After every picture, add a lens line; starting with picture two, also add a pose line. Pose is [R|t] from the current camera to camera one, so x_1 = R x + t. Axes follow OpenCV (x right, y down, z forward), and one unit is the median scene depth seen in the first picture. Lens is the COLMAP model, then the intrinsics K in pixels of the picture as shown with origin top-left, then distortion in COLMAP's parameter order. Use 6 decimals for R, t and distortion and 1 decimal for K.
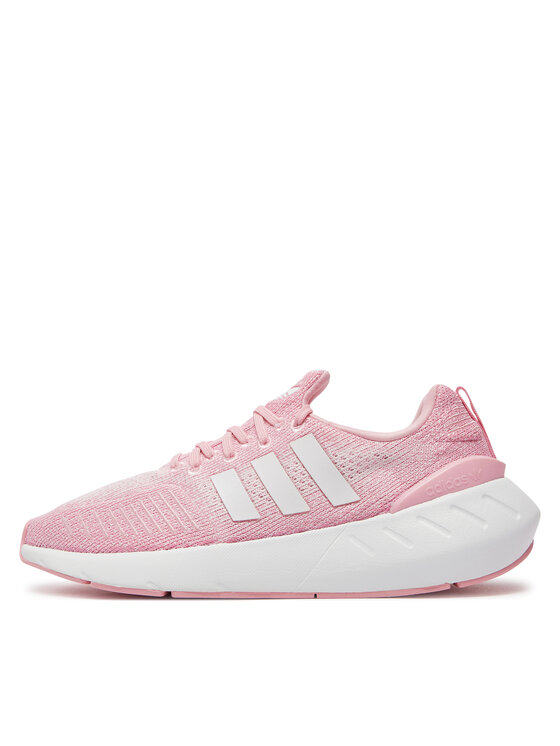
lens RADIAL K [[1053.0, 0, 280.3], [0, 1053.0, 373.9], [0, 0, 1]] dist [0.002601, 0.000000]
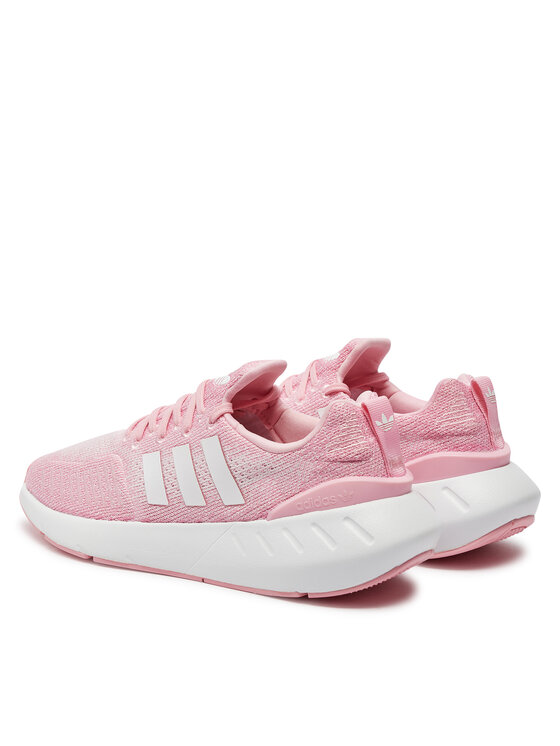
lens RADIAL K [[2190.2, 0, 280.0], [0, 2190.2, 372.8], [0, 0, 1]] dist [-0.013301, 0.000000]
pose [[0.873997, 0.127097, -0.469016, 1.157987], [0.005029, 0.962772, 0.270269, -0.626711], [0.485906, -0.238573, 0.840820, -0.866229]]
